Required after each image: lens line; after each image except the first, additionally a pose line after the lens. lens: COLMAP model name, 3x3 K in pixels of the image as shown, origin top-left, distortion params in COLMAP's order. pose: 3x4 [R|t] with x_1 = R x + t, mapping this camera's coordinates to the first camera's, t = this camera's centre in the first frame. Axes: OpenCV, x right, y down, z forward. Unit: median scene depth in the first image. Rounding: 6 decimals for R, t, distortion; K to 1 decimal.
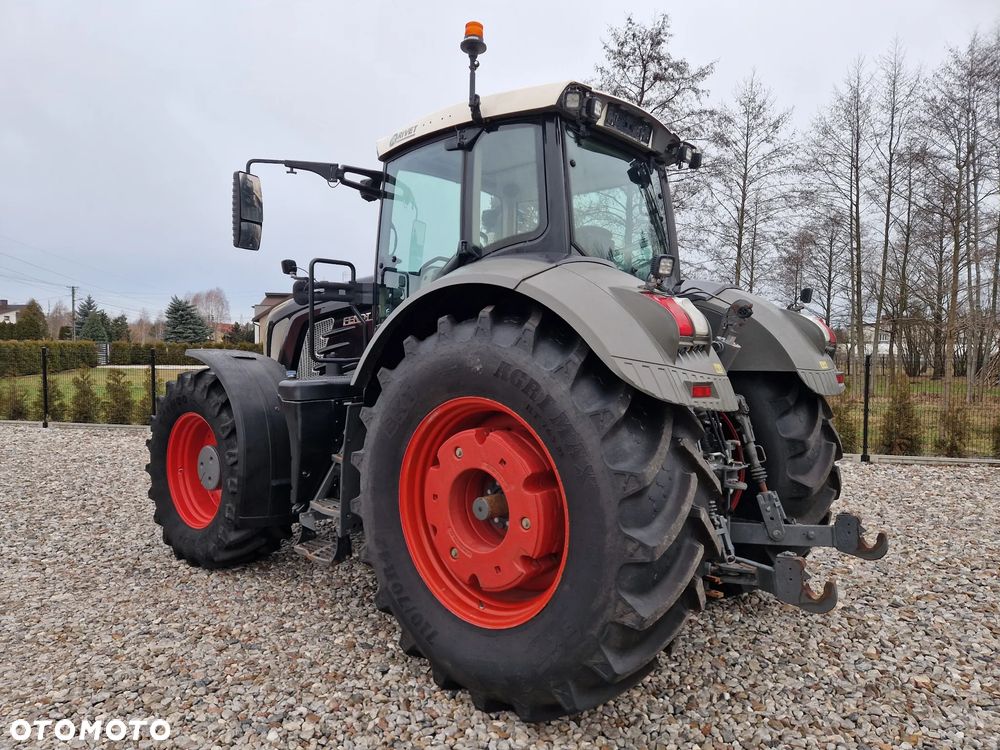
lens RADIAL K [[669.2, 0, 494.8], [0, 669.2, 379.8], [0, 0, 1]] dist [0.082781, -0.066665]
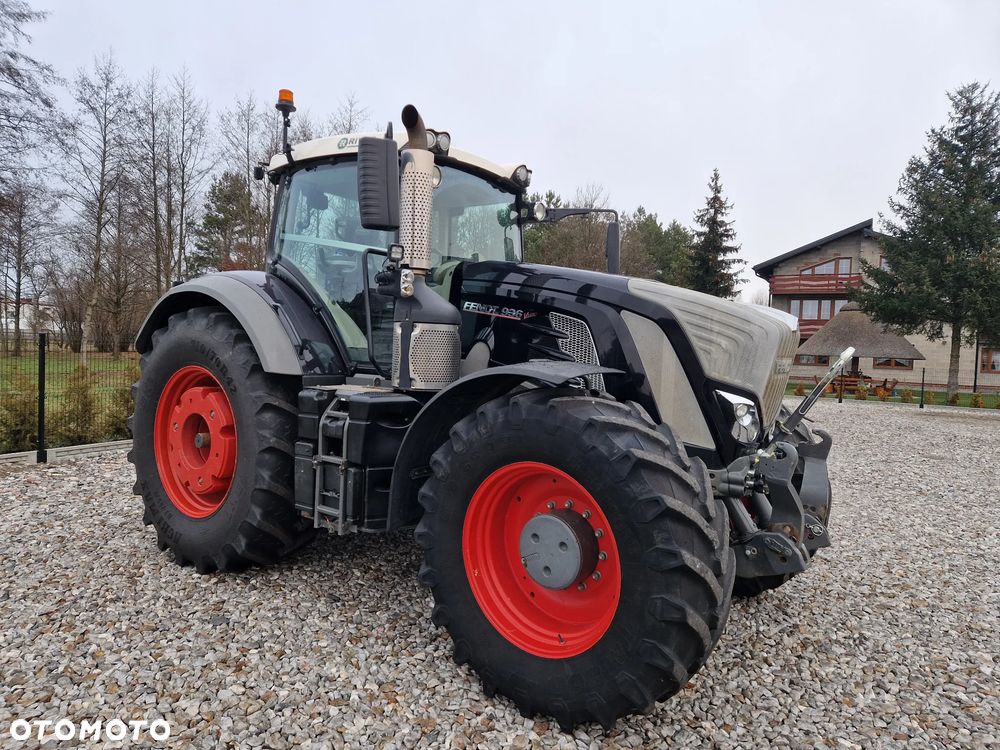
lens RADIAL K [[671.0, 0, 497.0], [0, 671.0, 372.7], [0, 0, 1]] dist [0.077561, -0.048213]
pose [[0.240739, -0.037845, 0.969852, -2.743941], [0.015400, 0.999263, 0.035170, -0.093074], [-0.970468, 0.006469, 0.241144, 1.331323]]
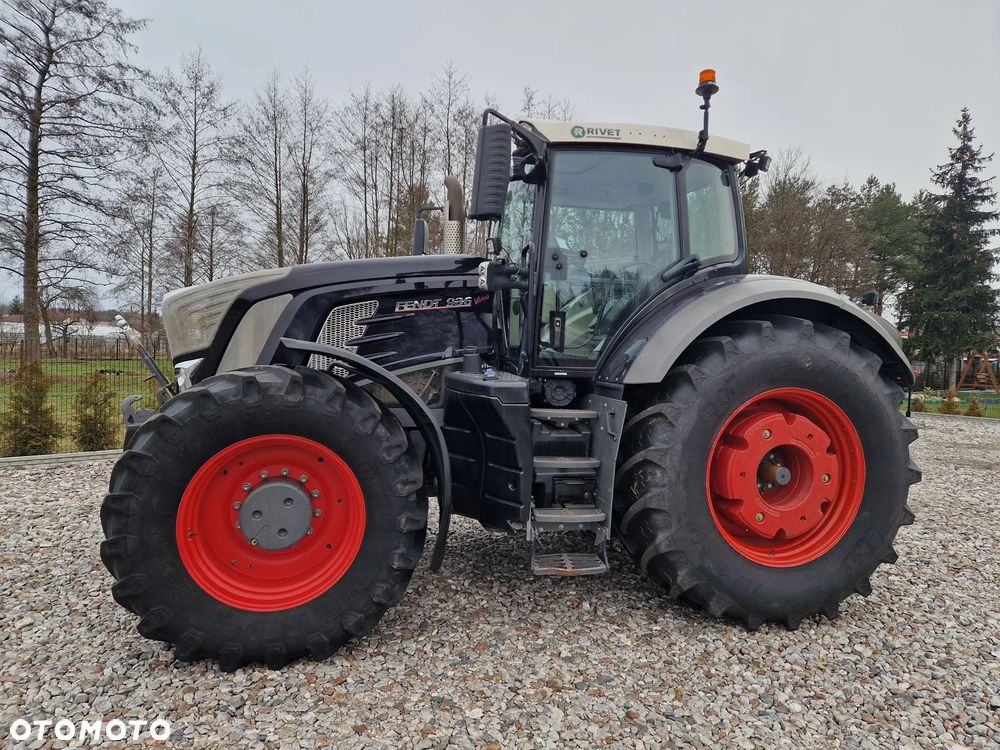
lens RADIAL K [[671.0, 0, 497.0], [0, 671.0, 372.7], [0, 0, 1]] dist [0.077561, -0.048213]
pose [[0.556028, -0.021695, 0.830880, -1.216920], [0.012626, 0.999764, 0.017655, -0.028264], [-0.831067, 0.000674, 0.556171, 0.645988]]
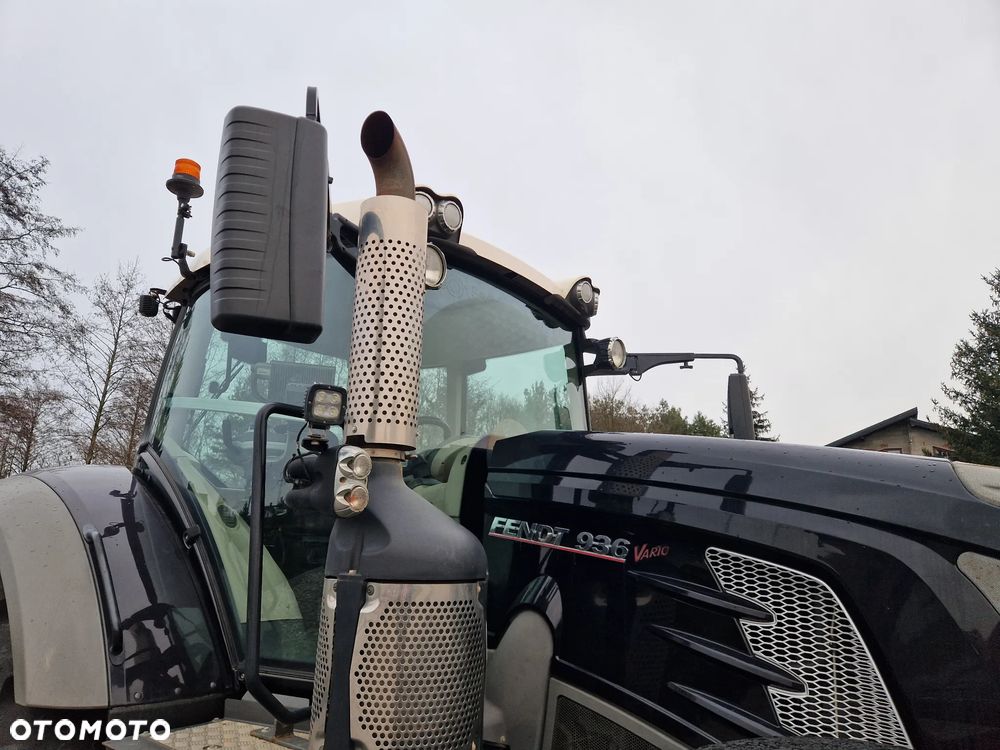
lens RADIAL K [[689.9, 0, 488.0], [0, 689.9, 375.4], [0, 0, 1]] dist [0.026153, -0.003636]
pose [[0.278198, 0.229347, 0.932741, -2.275188], [0.026676, 0.968856, -0.246184, -0.140242], [-0.960153, 0.093370, 0.263416, 1.479204]]
